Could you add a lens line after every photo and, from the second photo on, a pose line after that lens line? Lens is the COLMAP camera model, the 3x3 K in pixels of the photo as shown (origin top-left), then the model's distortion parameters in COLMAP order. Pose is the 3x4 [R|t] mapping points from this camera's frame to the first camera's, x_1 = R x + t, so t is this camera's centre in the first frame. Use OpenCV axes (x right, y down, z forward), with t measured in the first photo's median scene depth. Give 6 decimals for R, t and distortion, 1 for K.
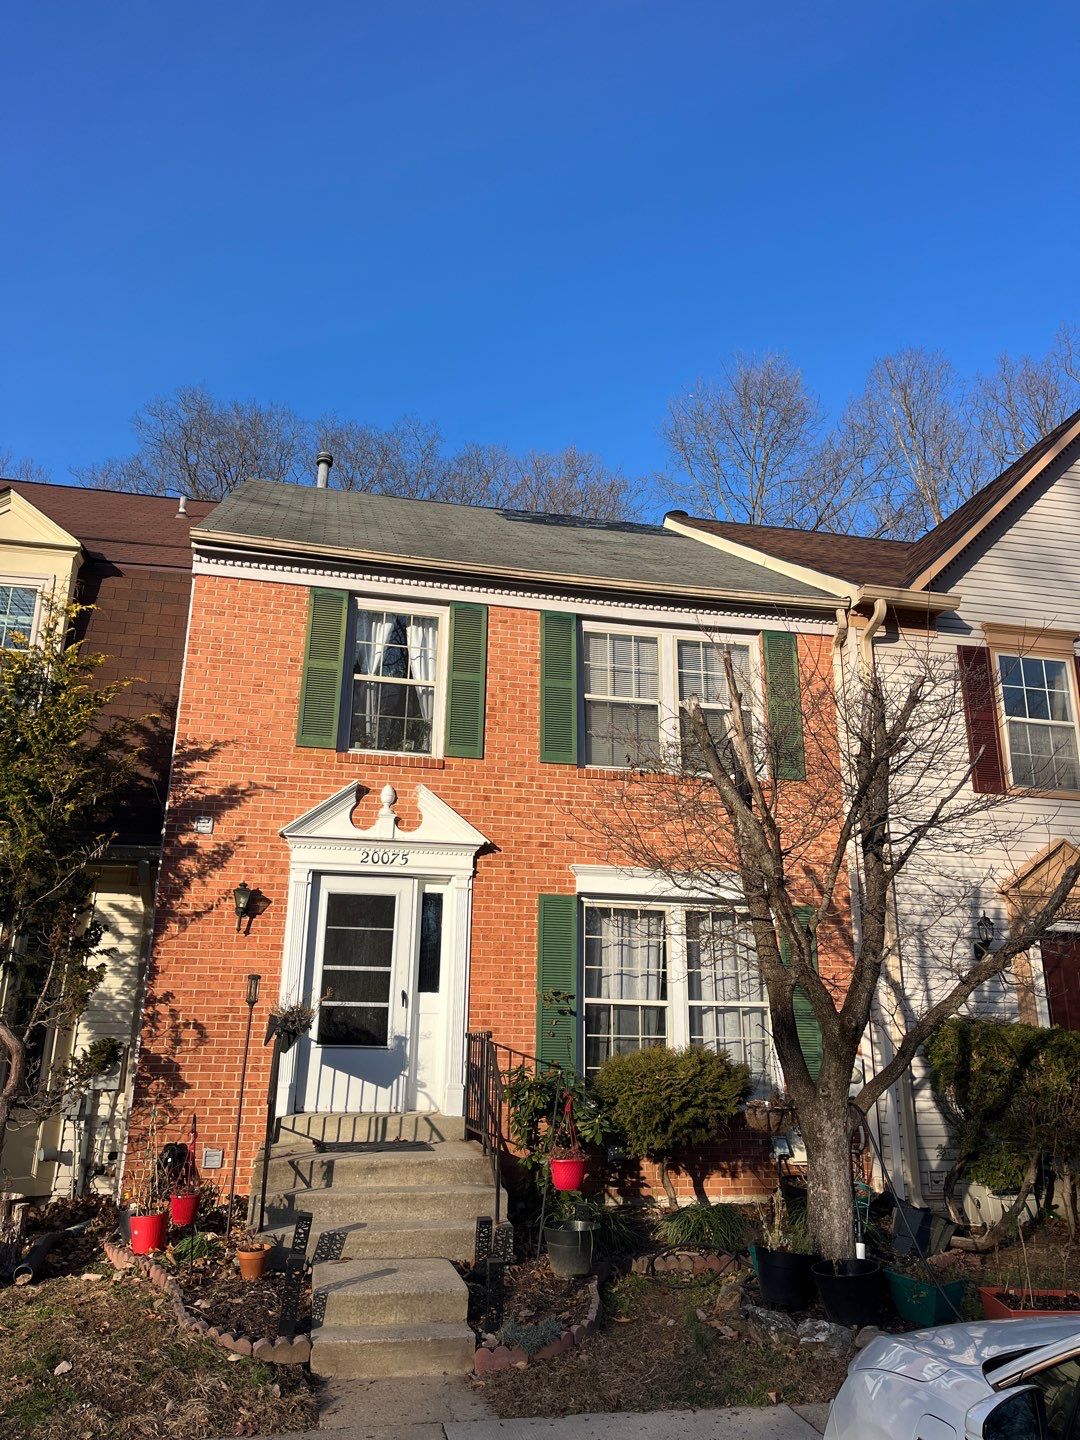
lens RADIAL K [[1088.9, 0, 537.2], [0, 1088.9, 713.1], [0, 0, 1]] dist [0.052352, -0.036849]
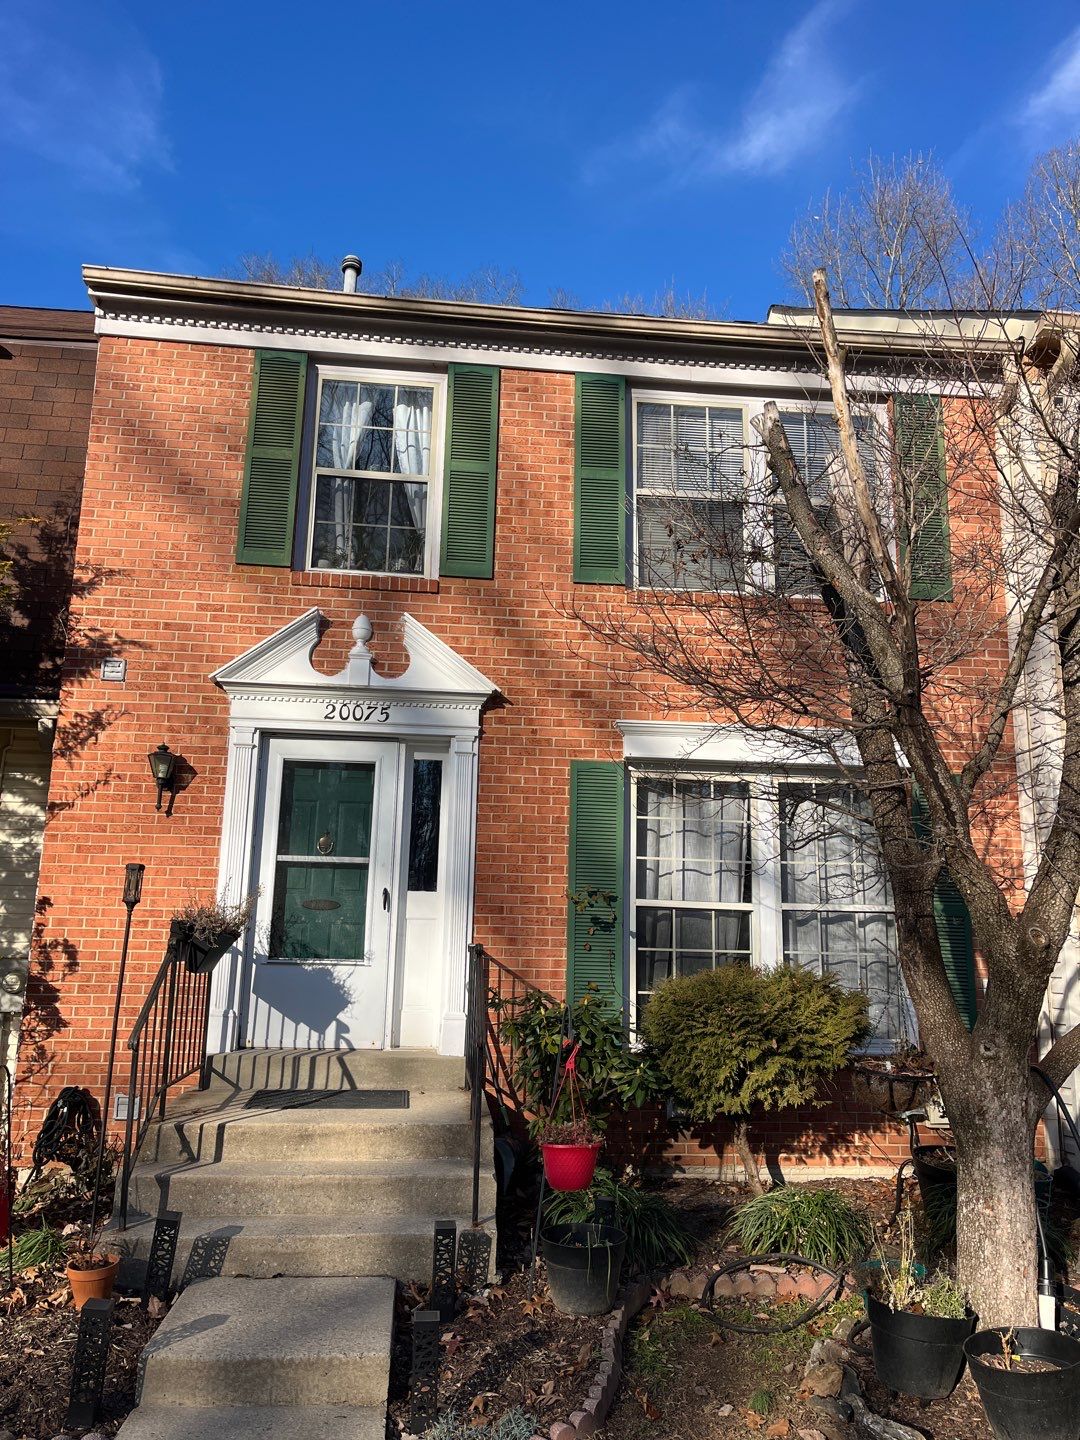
lens RADIAL K [[1088.9, 0, 541.4], [0, 1088.9, 729.6], [0, 0, 1]] dist [0.052352, -0.036849]
pose [[0.993690, -0.014655, -0.111203, 0.063760], [0.025118, 0.995323, 0.093276, 0.078220], [0.109316, -0.095480, 0.989411, 0.284387]]
